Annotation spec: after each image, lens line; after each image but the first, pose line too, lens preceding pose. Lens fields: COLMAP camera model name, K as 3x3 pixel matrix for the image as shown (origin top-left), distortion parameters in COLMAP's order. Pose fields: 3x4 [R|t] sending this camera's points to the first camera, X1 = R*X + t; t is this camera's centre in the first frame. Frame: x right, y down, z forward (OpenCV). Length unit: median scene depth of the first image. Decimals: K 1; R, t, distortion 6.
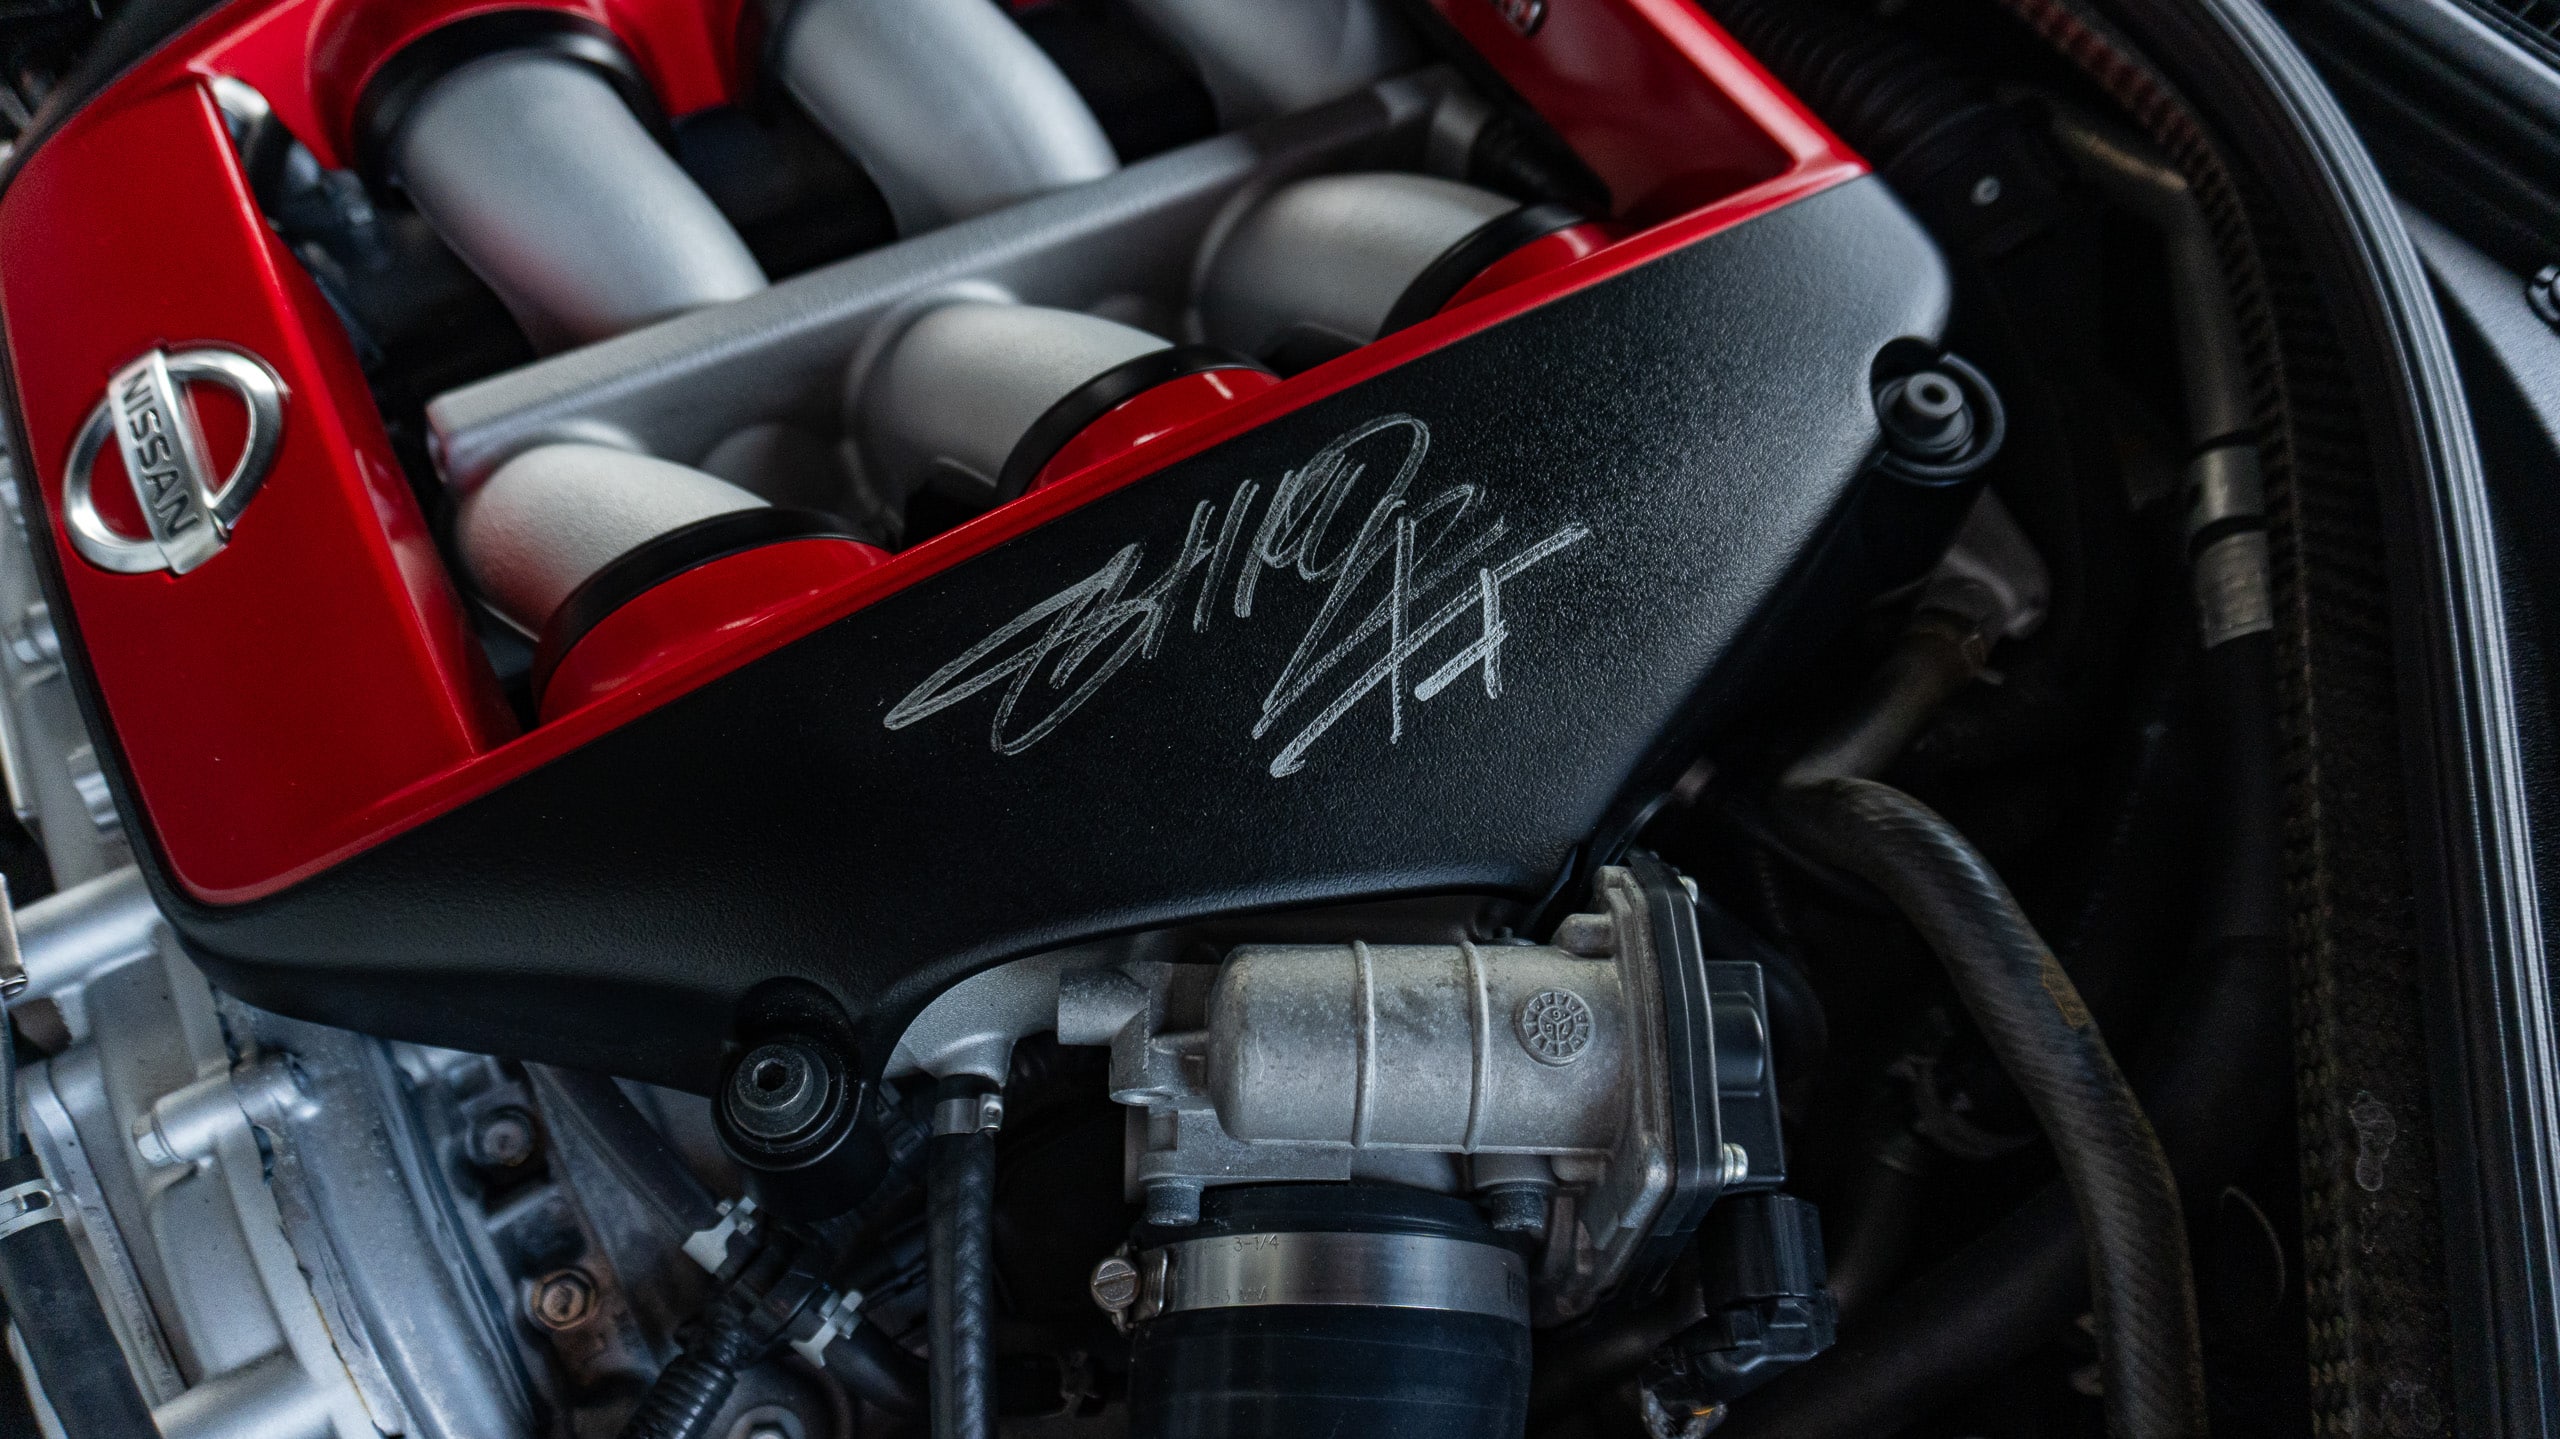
lens RADIAL K [[1779.8, 0, 1274.8], [0, 1779.8, 720.6], [0, 0, 1]] dist [-0.018745, -0.002254]
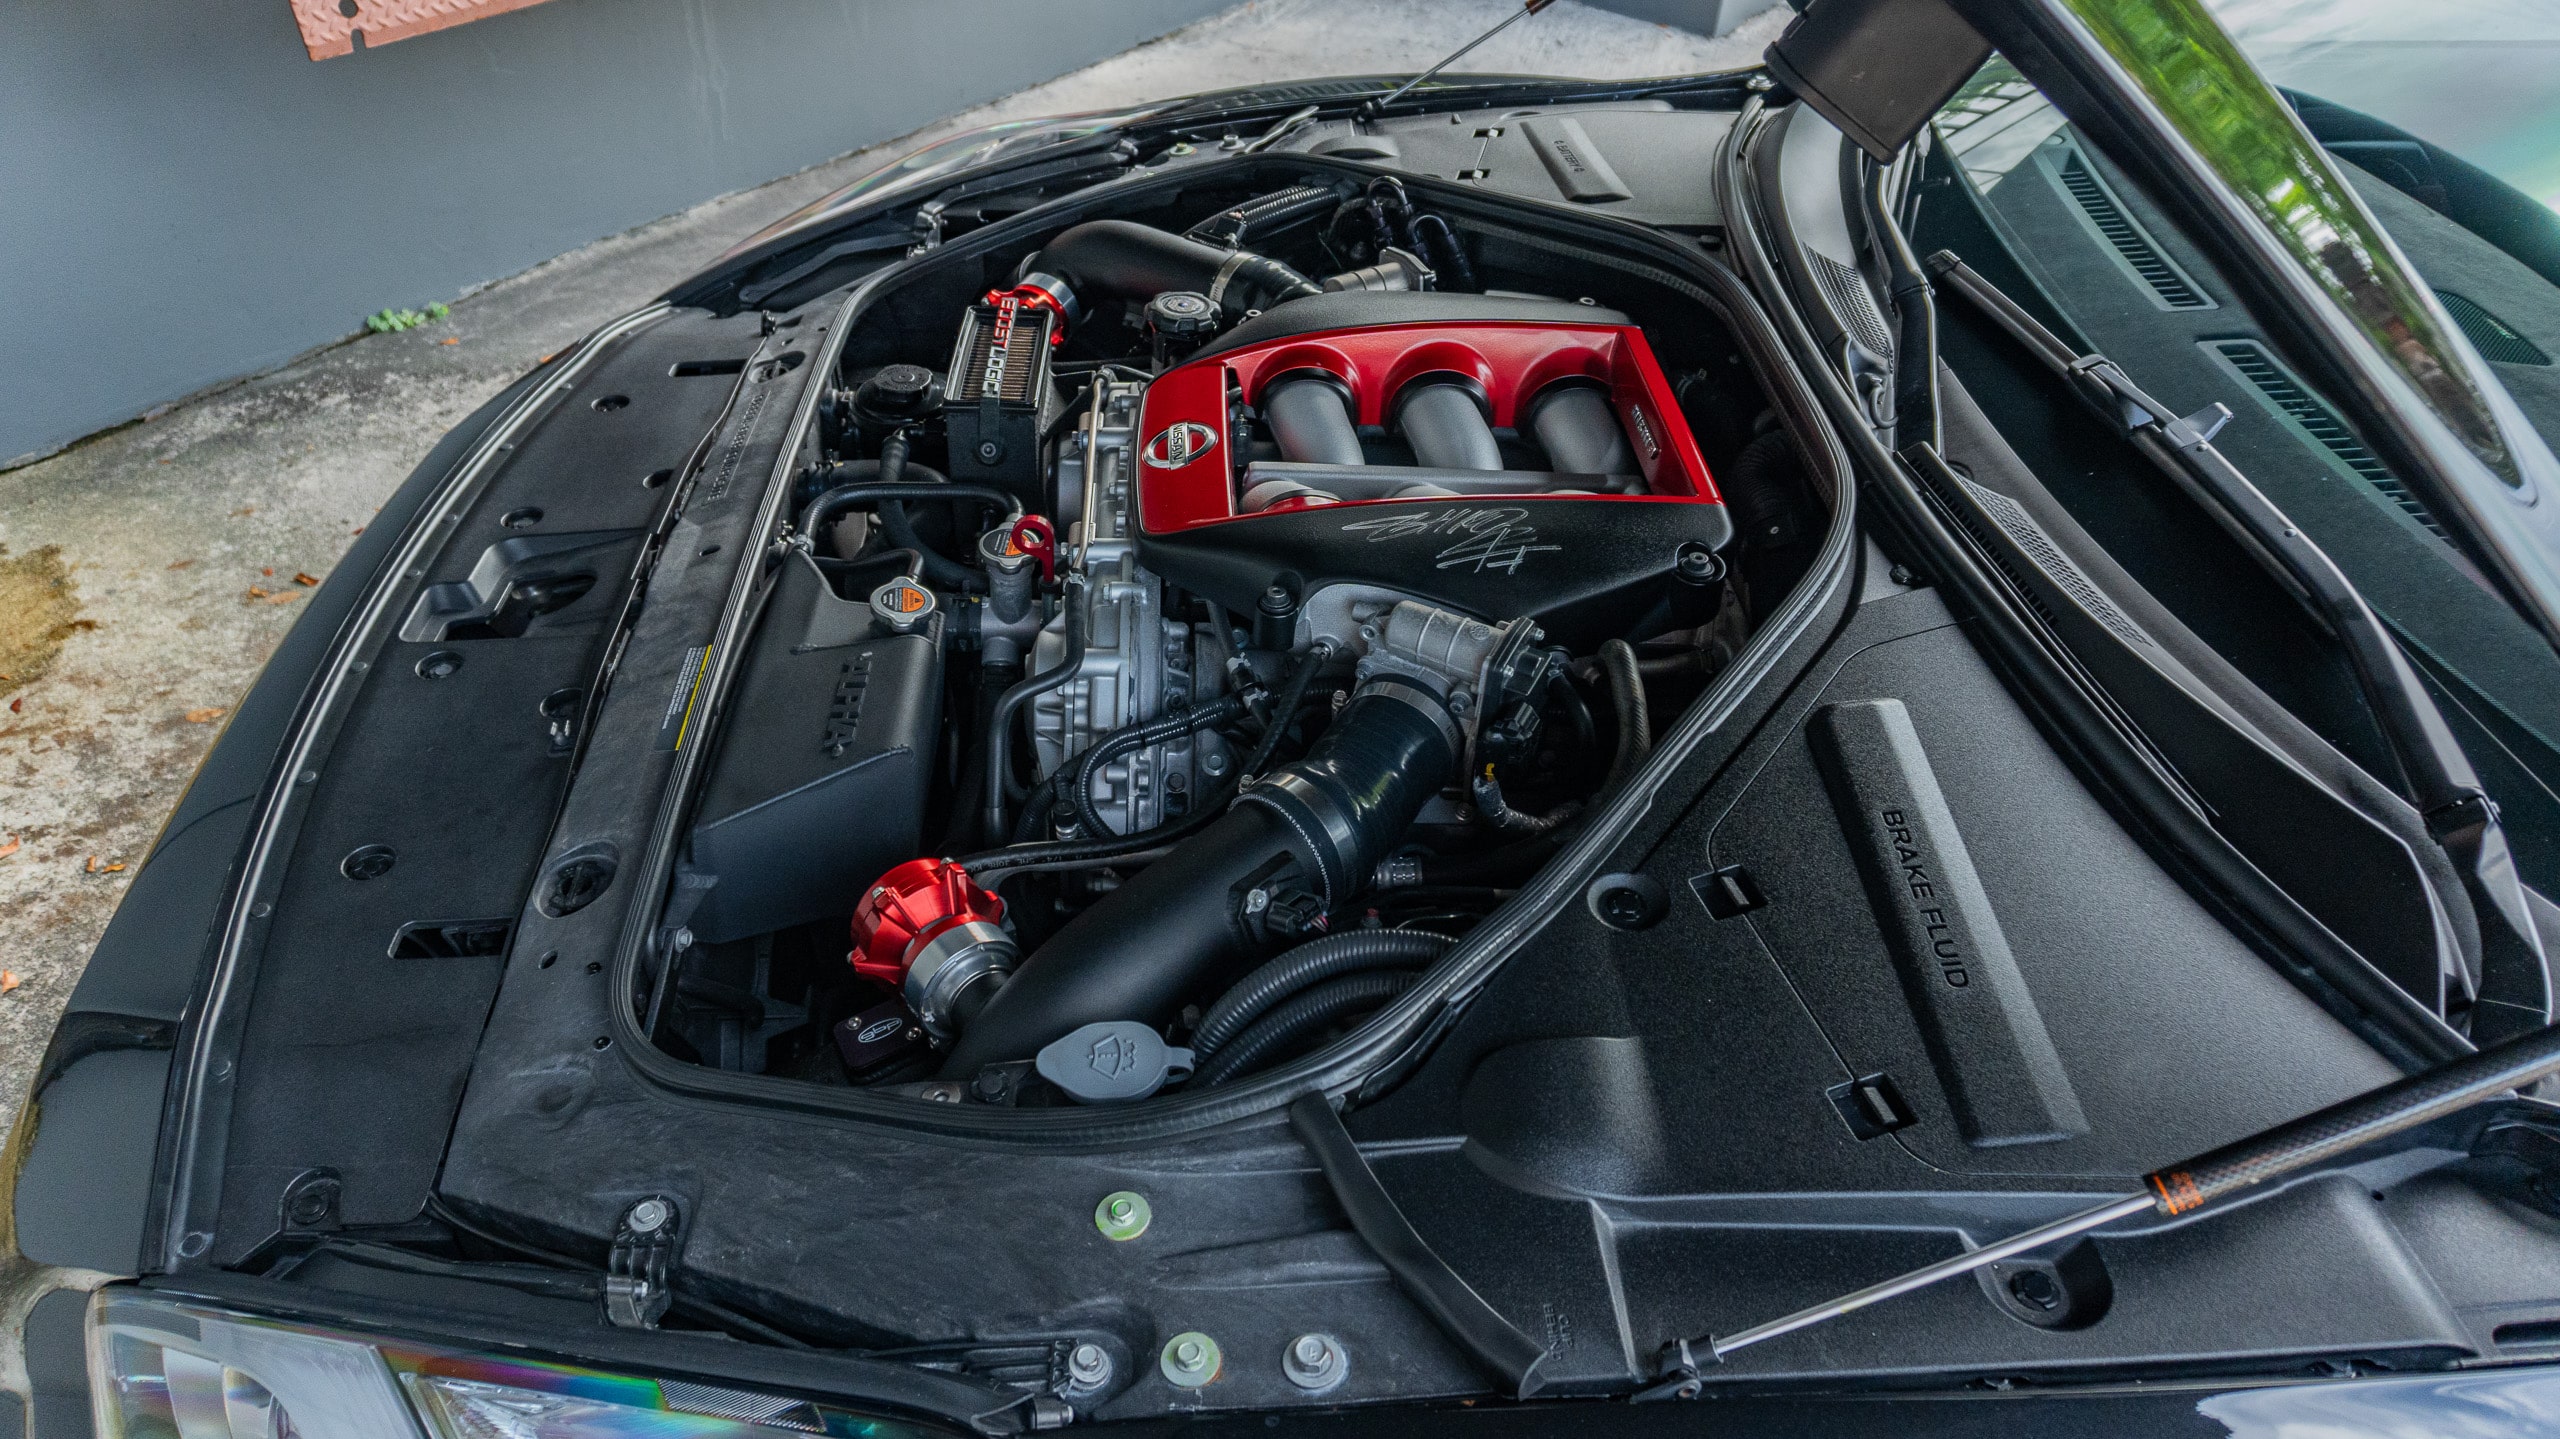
lens RADIAL K [[1779.8, 0, 1274.8], [0, 1779.8, 720.6], [0, 0, 1]] dist [-0.018745, -0.002254]
pose [[0.886968, 0.283122, -0.364870, 0.904802], [-0.393979, 0.876093, -0.277923, 1.170128], [0.240973, 0.390260, 0.888611, -1.731598]]
